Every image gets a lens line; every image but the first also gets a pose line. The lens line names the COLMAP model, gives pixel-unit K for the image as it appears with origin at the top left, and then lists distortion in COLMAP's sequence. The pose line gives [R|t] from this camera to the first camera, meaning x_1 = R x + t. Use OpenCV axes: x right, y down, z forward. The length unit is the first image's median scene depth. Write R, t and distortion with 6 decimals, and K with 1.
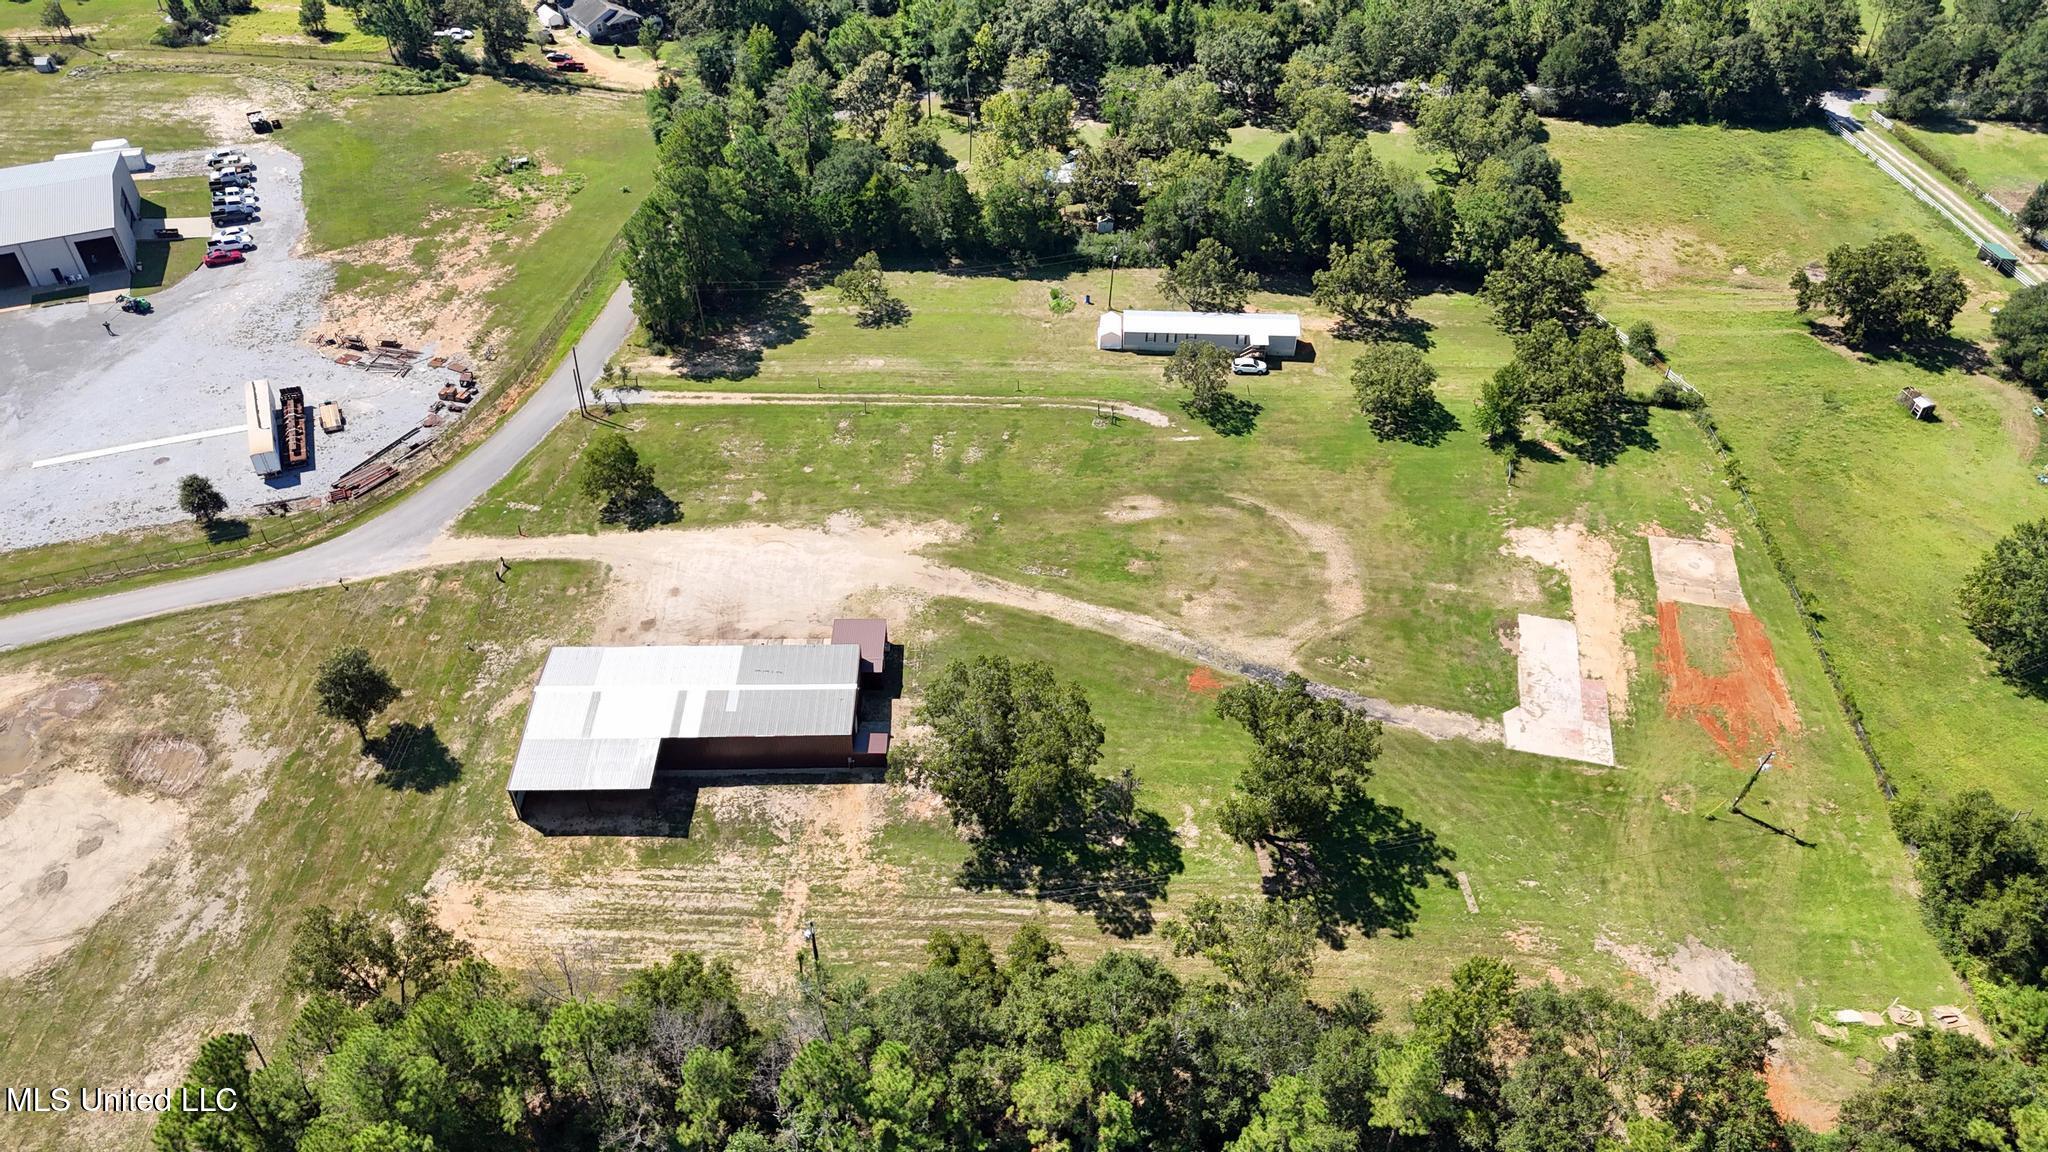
lens RADIAL K [[1507.5, 0, 1024.0], [0, 1507.5, 576.0], [0, 0, 1]] dist [0.069564, -0.058956]
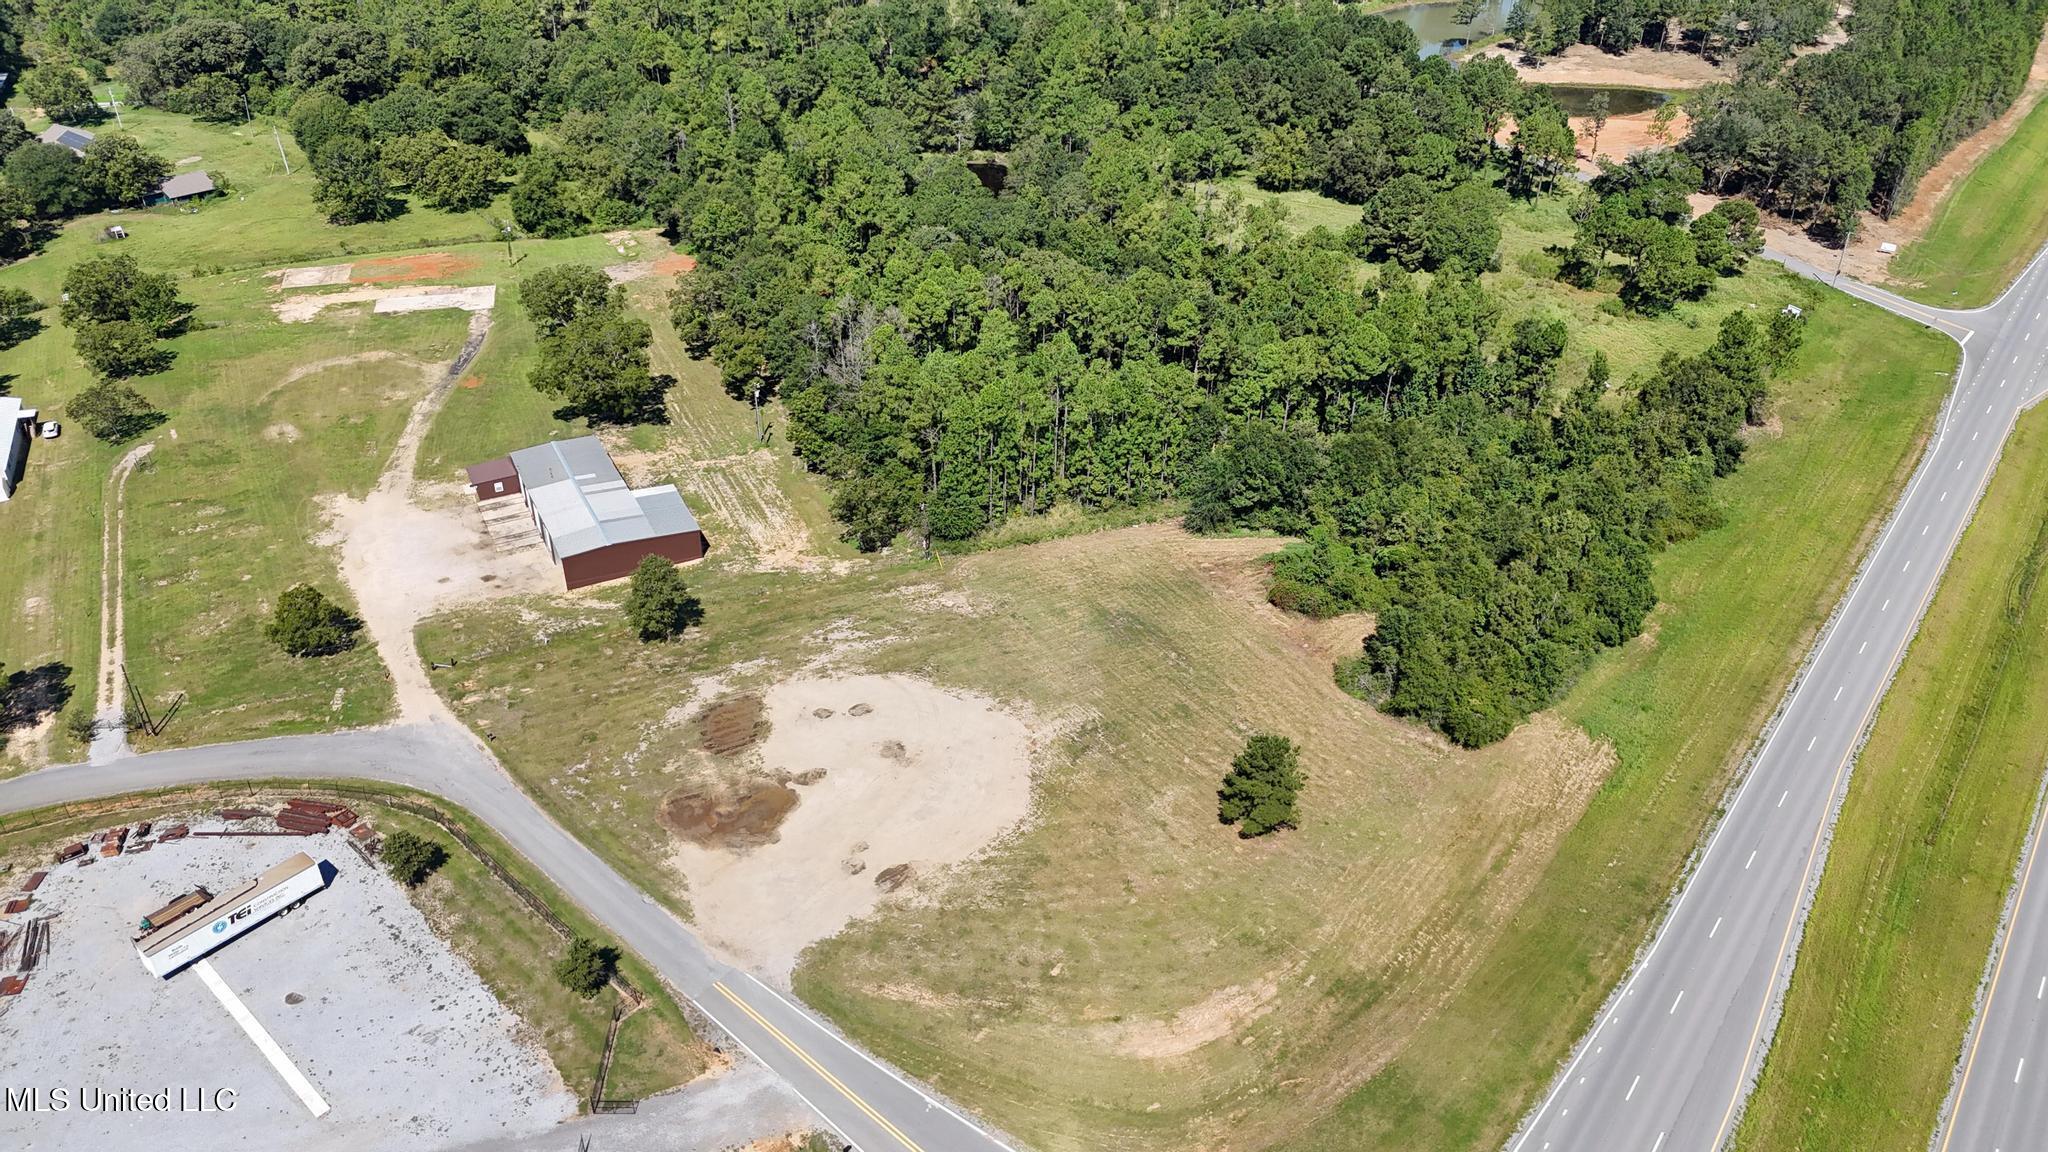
lens RADIAL K [[1507.5, 0, 1024.0], [0, 1507.5, 576.0], [0, 0, 1]] dist [0.069564, -0.058956]
pose [[-0.447945, -0.504190, 0.738334, -1.289873], [0.583175, 0.461184, 0.668742, -0.513900], [-0.677681, 0.730138, 0.087446, 0.575348]]
